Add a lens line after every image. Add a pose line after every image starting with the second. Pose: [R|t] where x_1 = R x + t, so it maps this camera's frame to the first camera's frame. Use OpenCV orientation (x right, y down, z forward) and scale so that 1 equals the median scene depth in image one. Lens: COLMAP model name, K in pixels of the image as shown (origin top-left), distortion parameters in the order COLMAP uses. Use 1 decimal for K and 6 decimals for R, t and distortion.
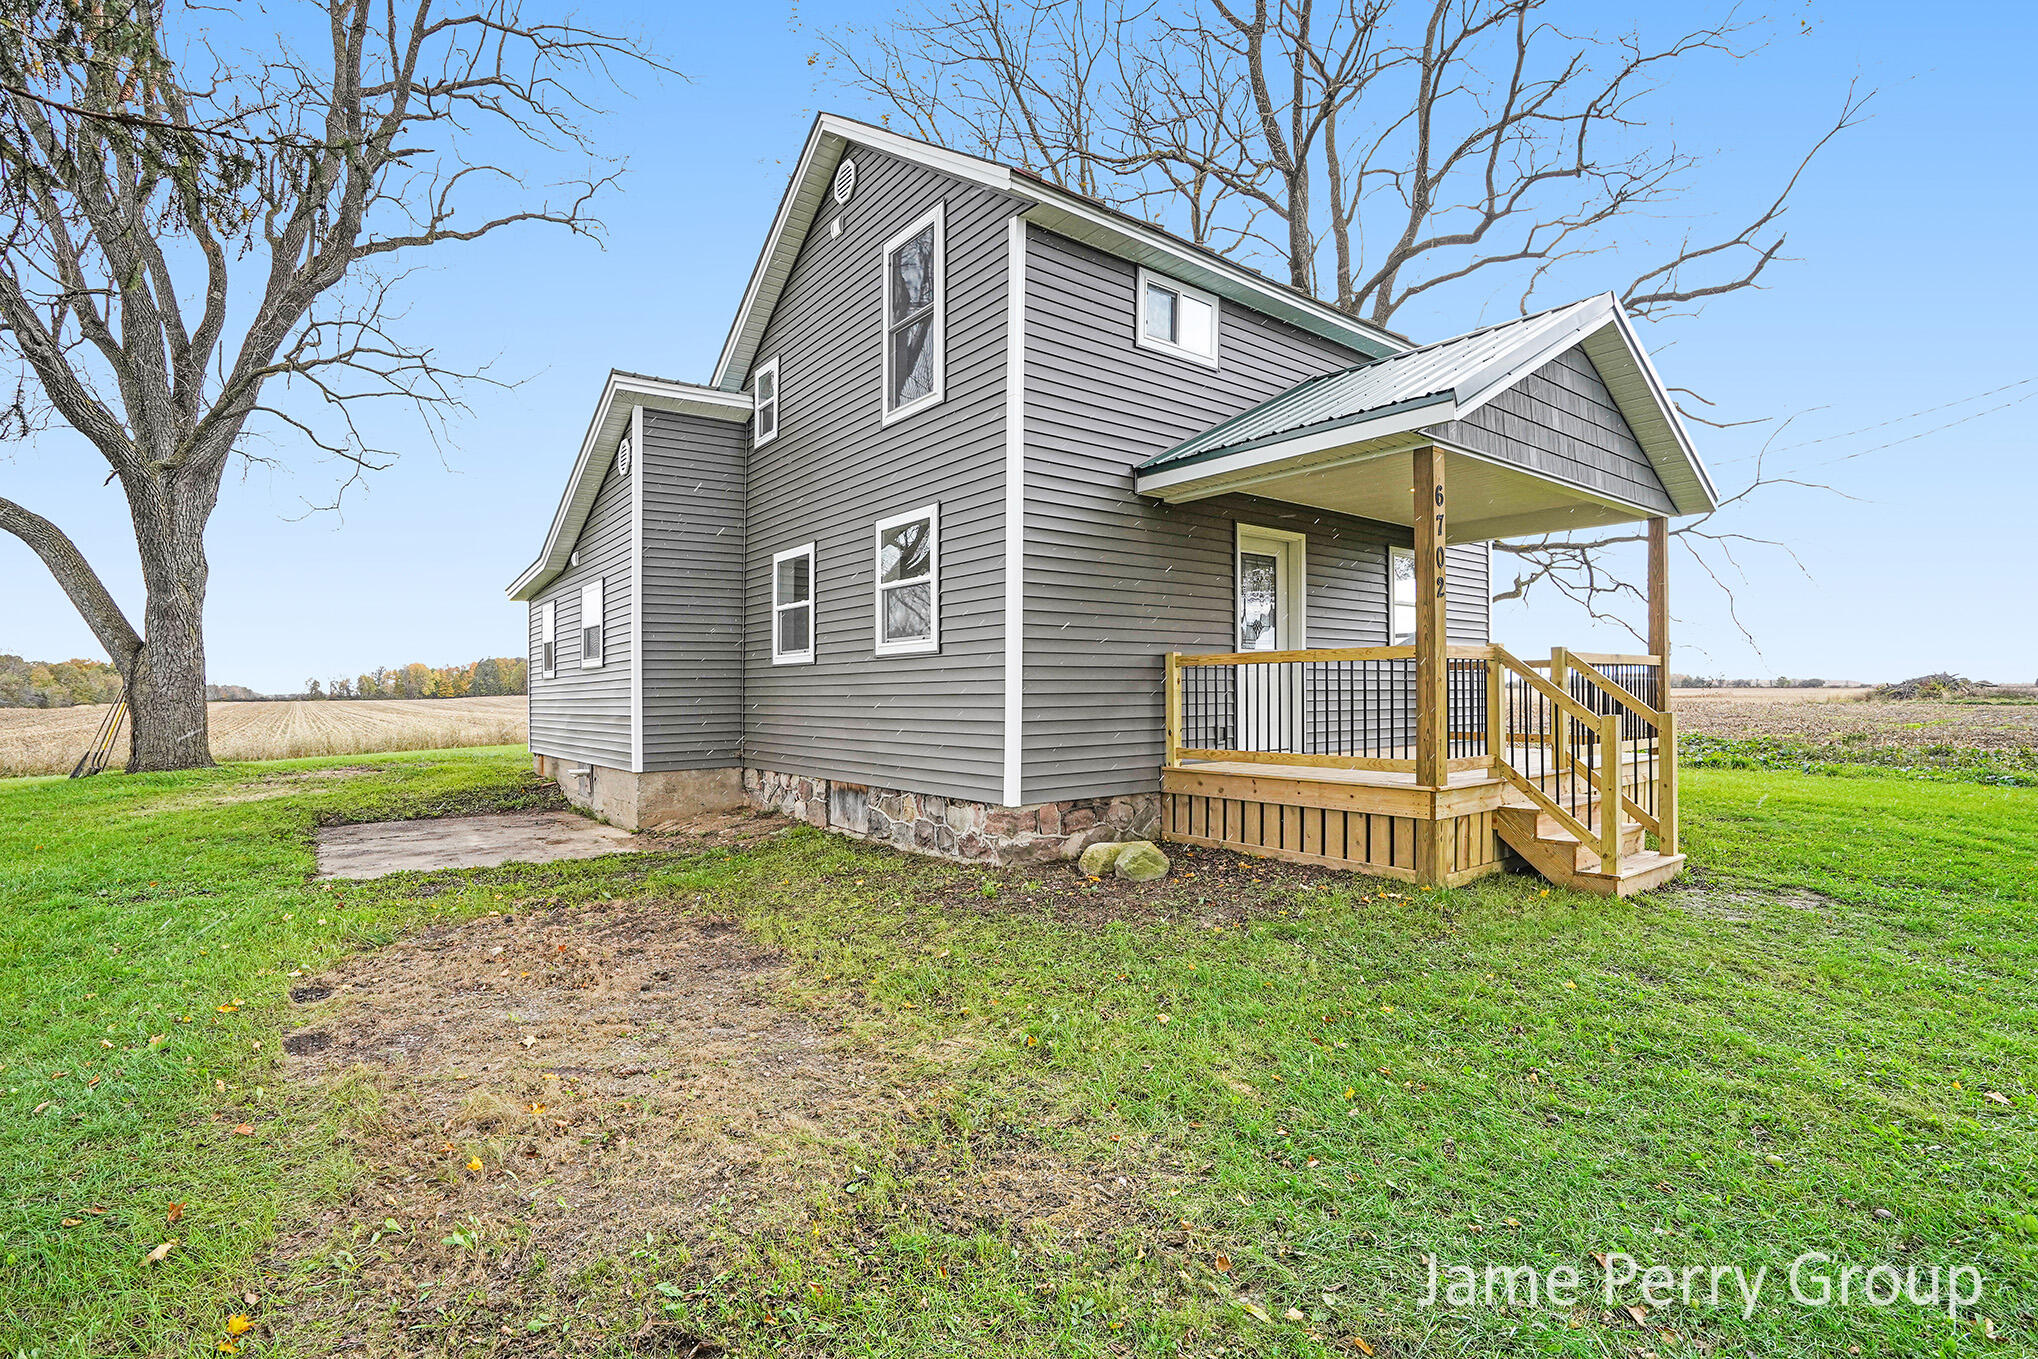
lens RADIAL K [[931.0, 0, 1018.8], [0, 931.0, 688.6], [0, 0, 1]] dist [-0.022670, 0.001365]
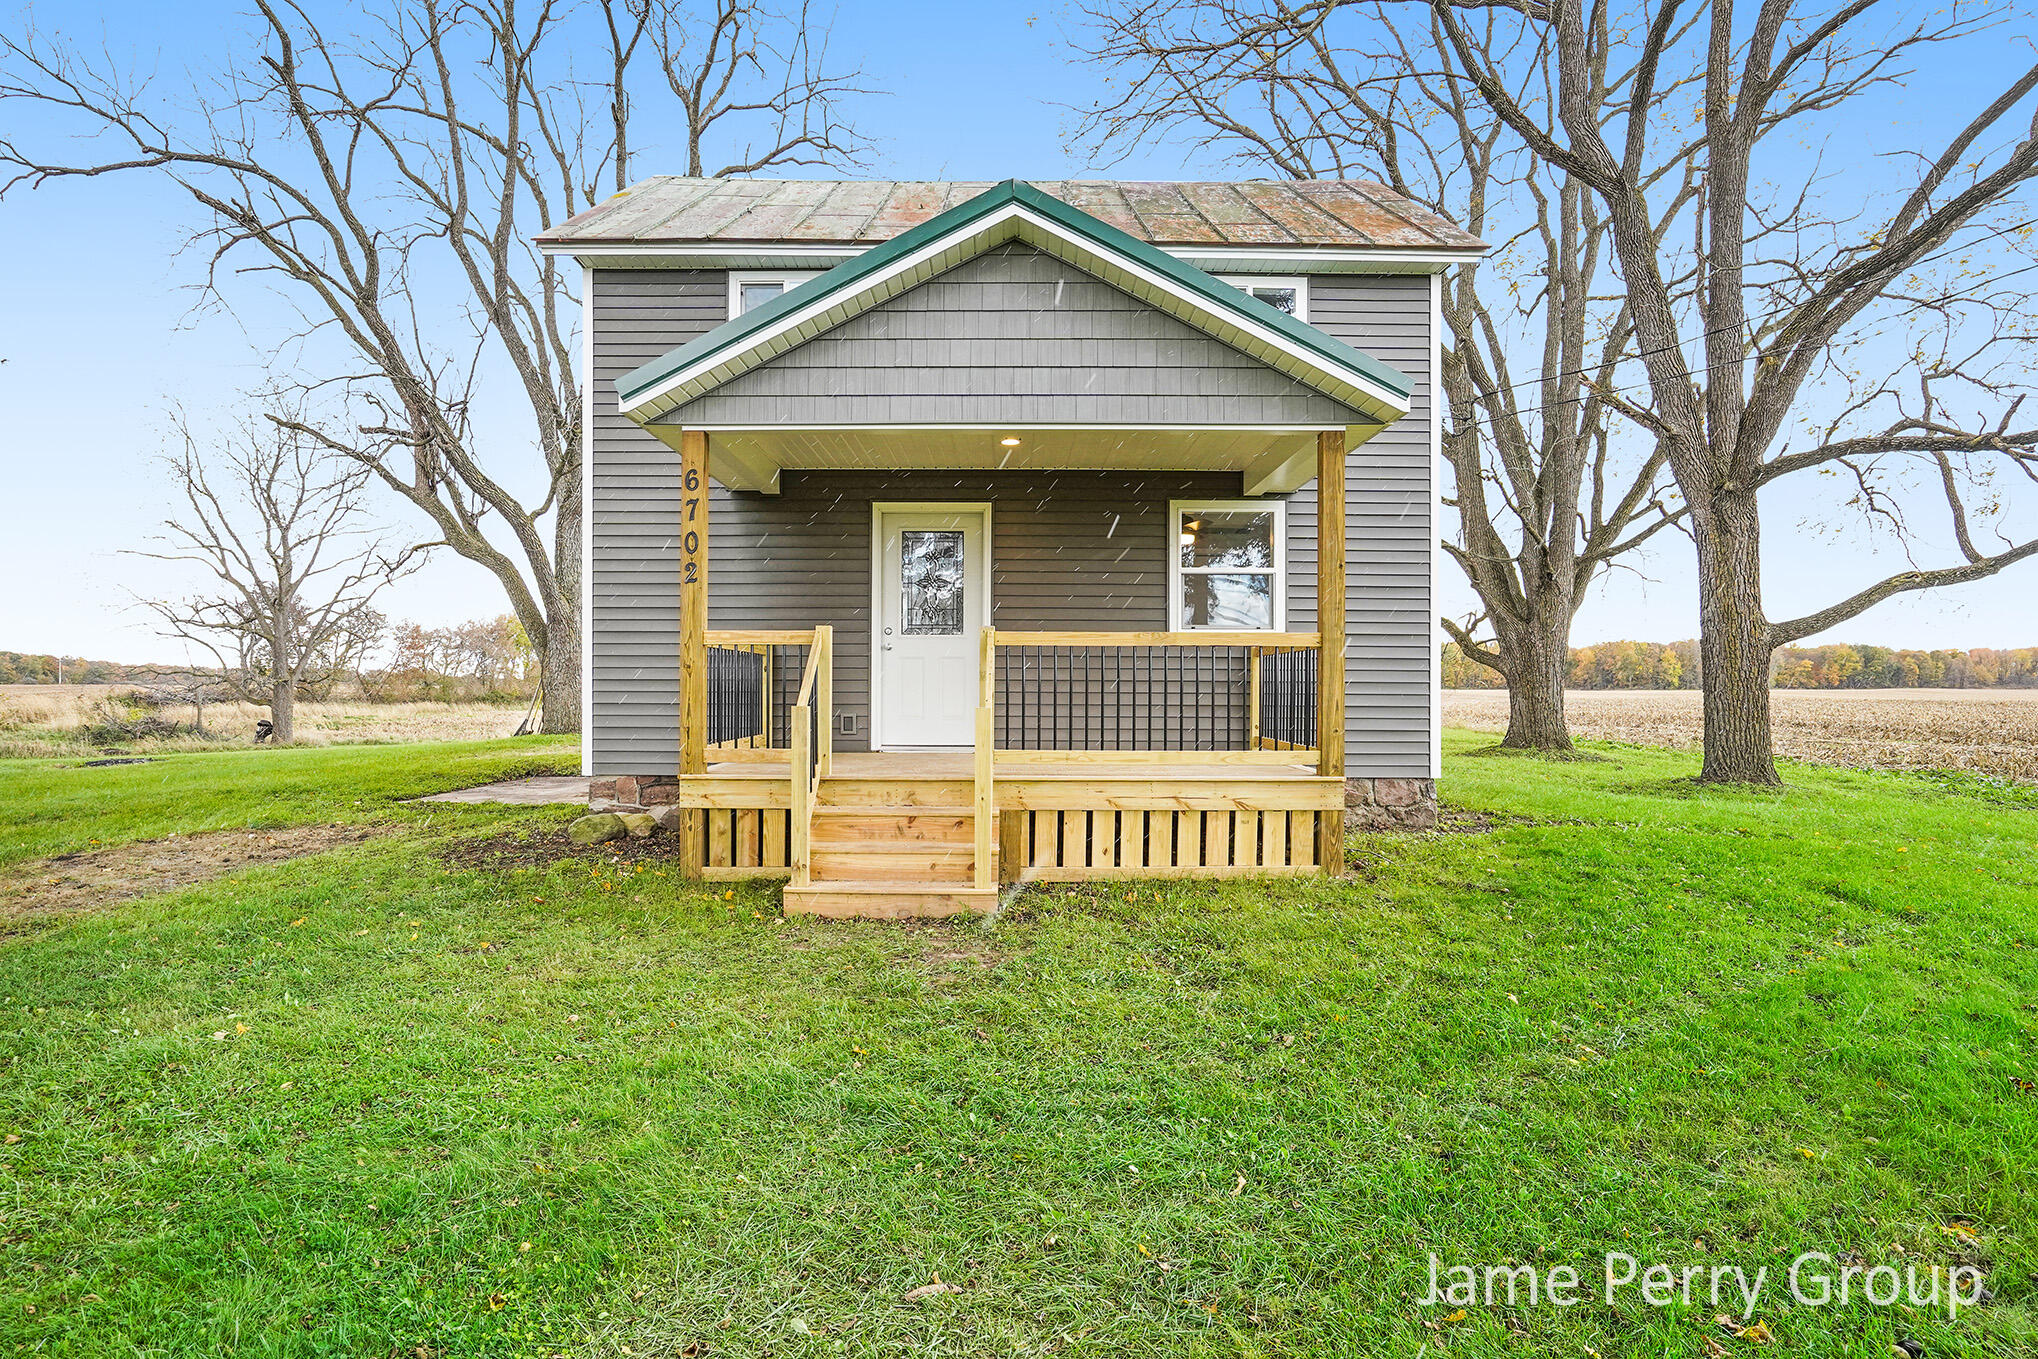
lens RADIAL K [[1106.0, 0, 1018.4], [0, 1106.0, 681.7], [0, 0, 1]] dist [-0.005783, -0.001390]
pose [[0.785061, 0.008091, -0.619366, 0.791340], [-0.008400, 0.999962, 0.002415, 0.000870], [0.619362, 0.003307, 0.785099, 0.155215]]
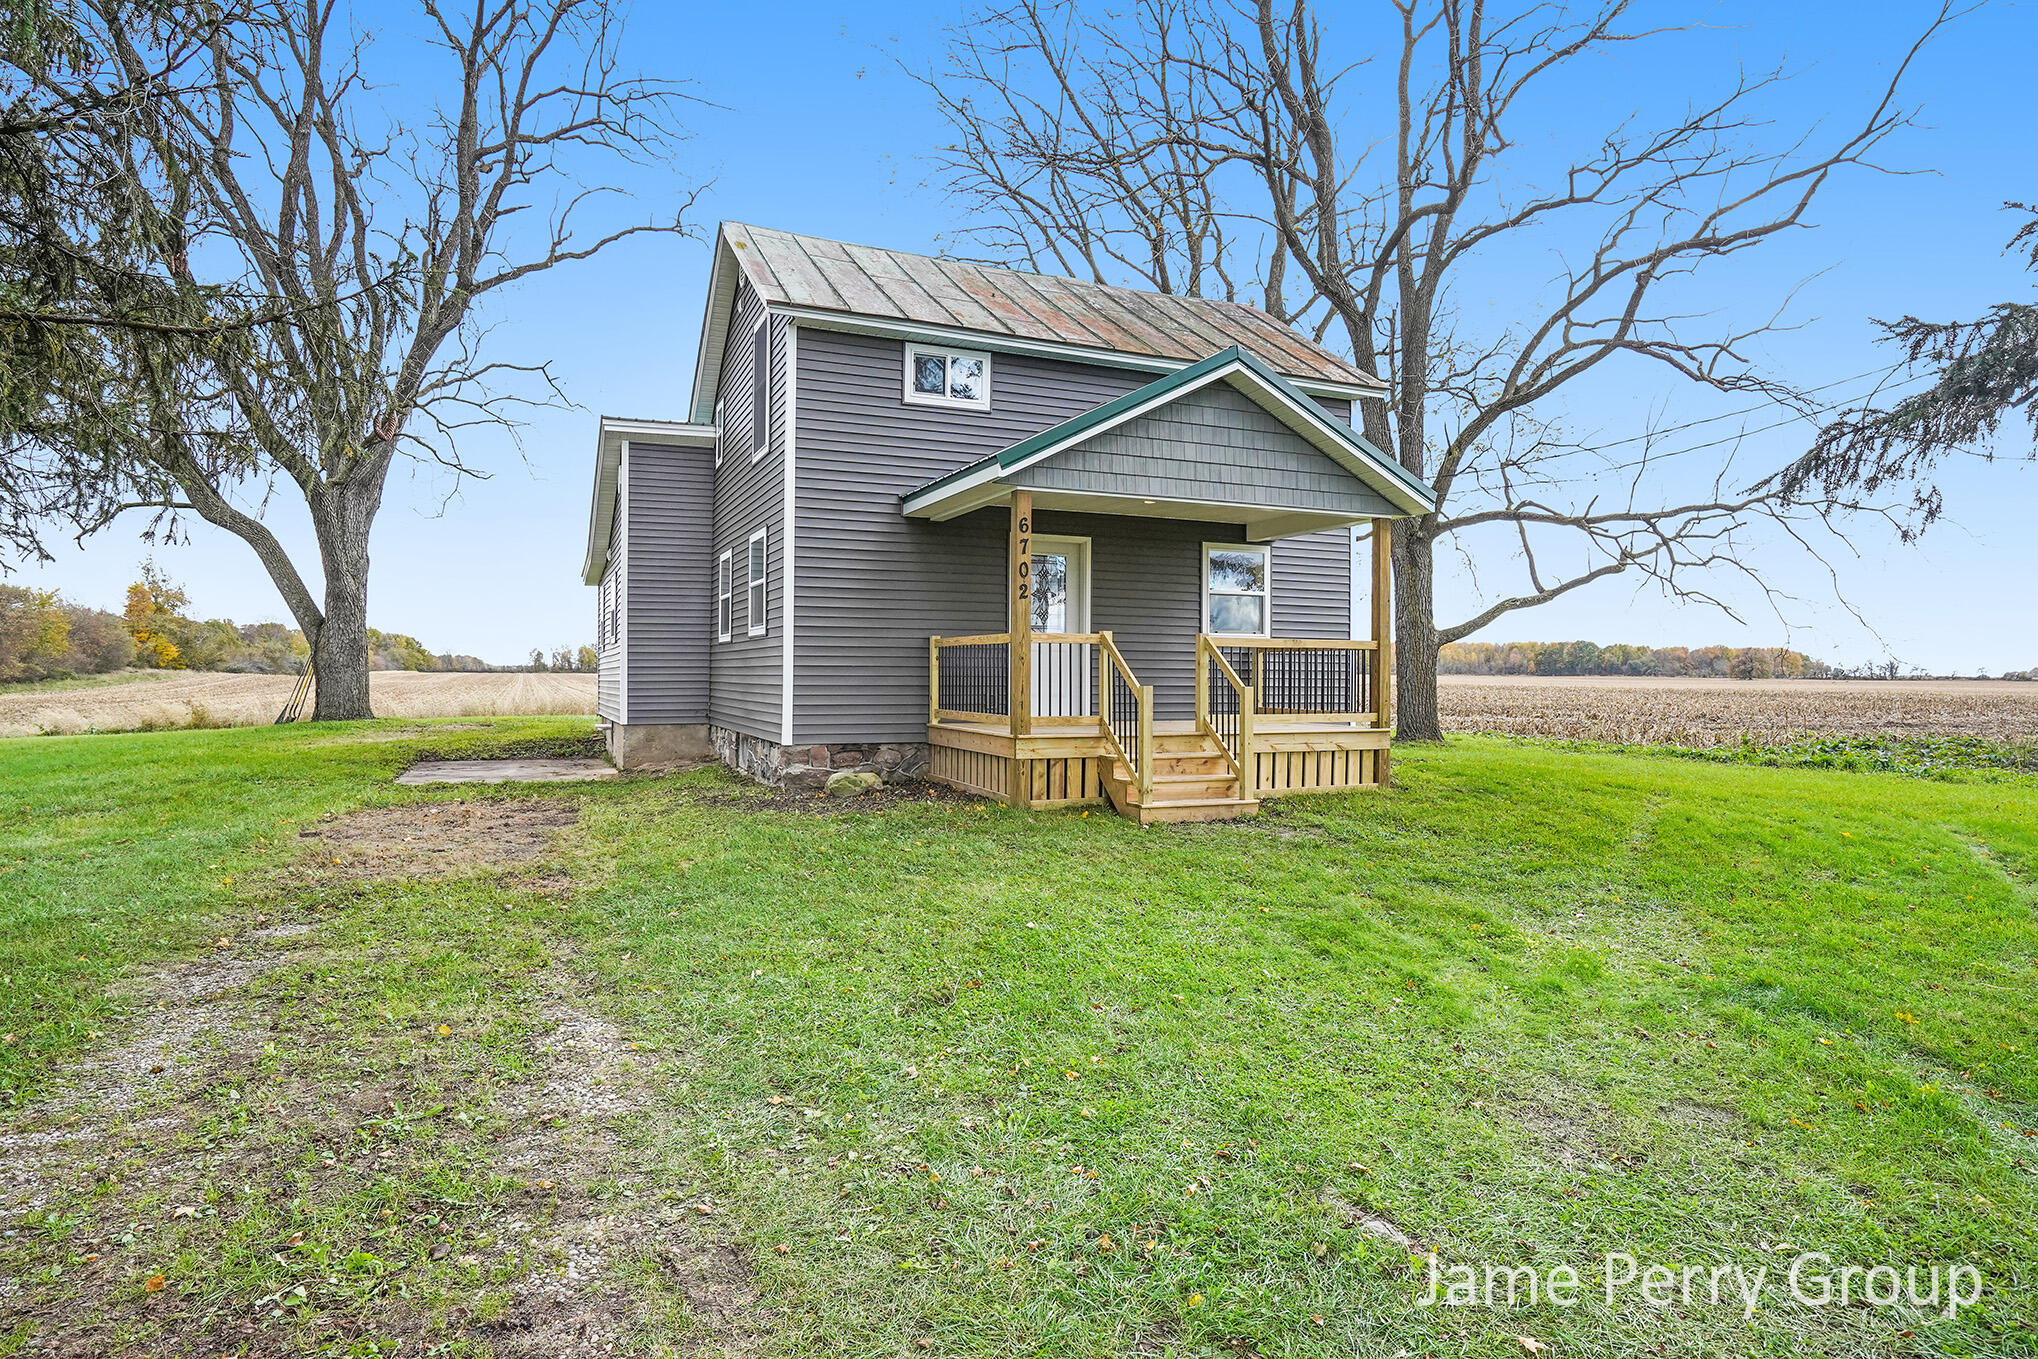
lens RADIAL K [[1130.4, 0, 1018.5], [0, 1130.4, 676.7], [0, 0, 1]] dist [-0.002519, -0.000064]
pose [[0.967540, 0.015961, -0.252212, 0.474880], [-0.014187, 0.999860, 0.008850, 0.001767], [0.252318, -0.004985, 0.967632, -0.353307]]
